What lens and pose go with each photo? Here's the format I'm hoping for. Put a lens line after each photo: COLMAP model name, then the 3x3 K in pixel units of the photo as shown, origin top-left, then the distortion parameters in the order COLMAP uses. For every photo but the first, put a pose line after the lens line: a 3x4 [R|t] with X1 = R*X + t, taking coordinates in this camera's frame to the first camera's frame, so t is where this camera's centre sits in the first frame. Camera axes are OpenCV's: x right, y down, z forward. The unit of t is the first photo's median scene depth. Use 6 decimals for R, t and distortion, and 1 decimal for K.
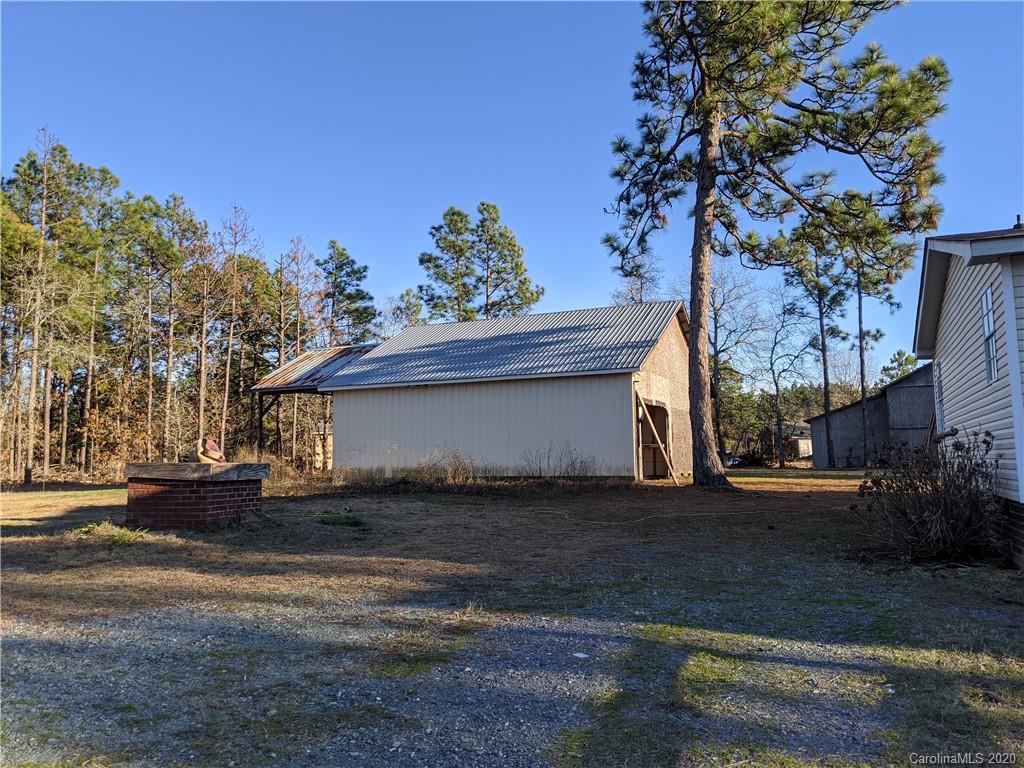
lens RADIAL K [[803.4, 0, 521.2], [0, 803.4, 375.3], [0, 0, 1]] dist [0.072183, -0.086615]
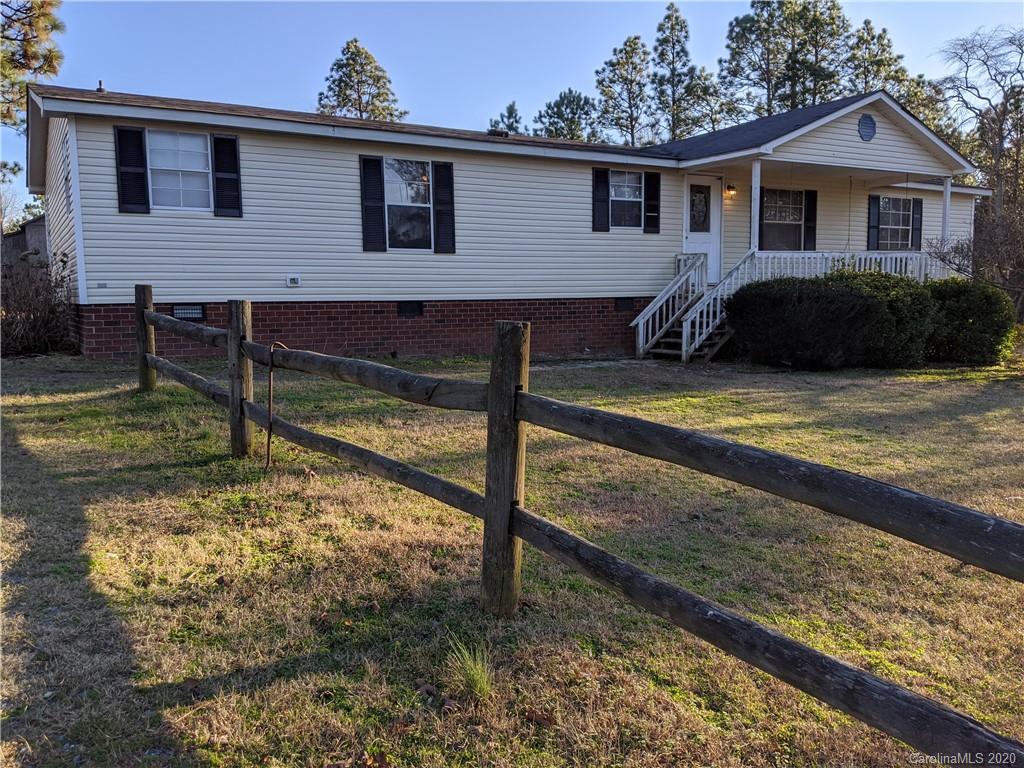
lens RADIAL K [[819.3, 0, 512.0], [0, 819.3, 384.0], [0, 0, 1]] dist [0.101245, -0.109251]
pose [[0.607784, -0.068700, 0.791125, -0.028341], [-0.081676, 0.985559, 0.148332, 0.010251], [-0.789890, -0.154770, 0.593396, -0.191973]]
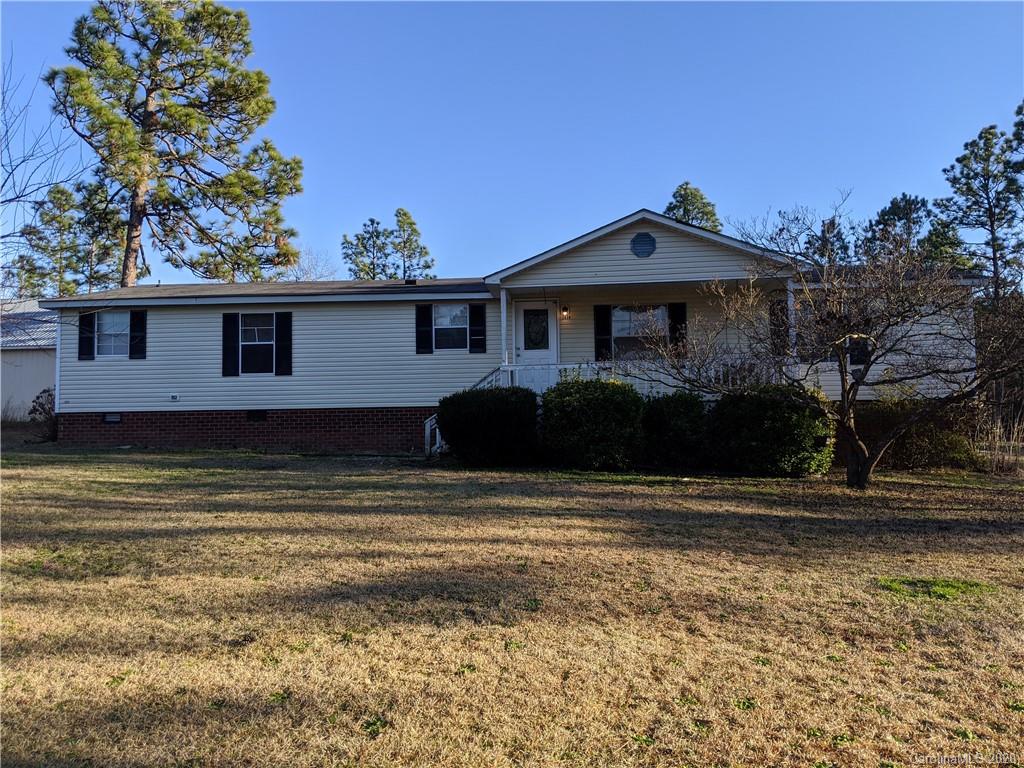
lens RADIAL K [[806.3, 0, 512.0], [0, 806.3, 384.0], [0, 0, 1]] dist [0.082715, -0.090806]
pose [[0.951745, 0.025222, 0.305853, 0.521034], [-0.039586, 0.998381, 0.040852, -0.035898], [-0.304327, -0.050988, 0.951202, -0.772277]]
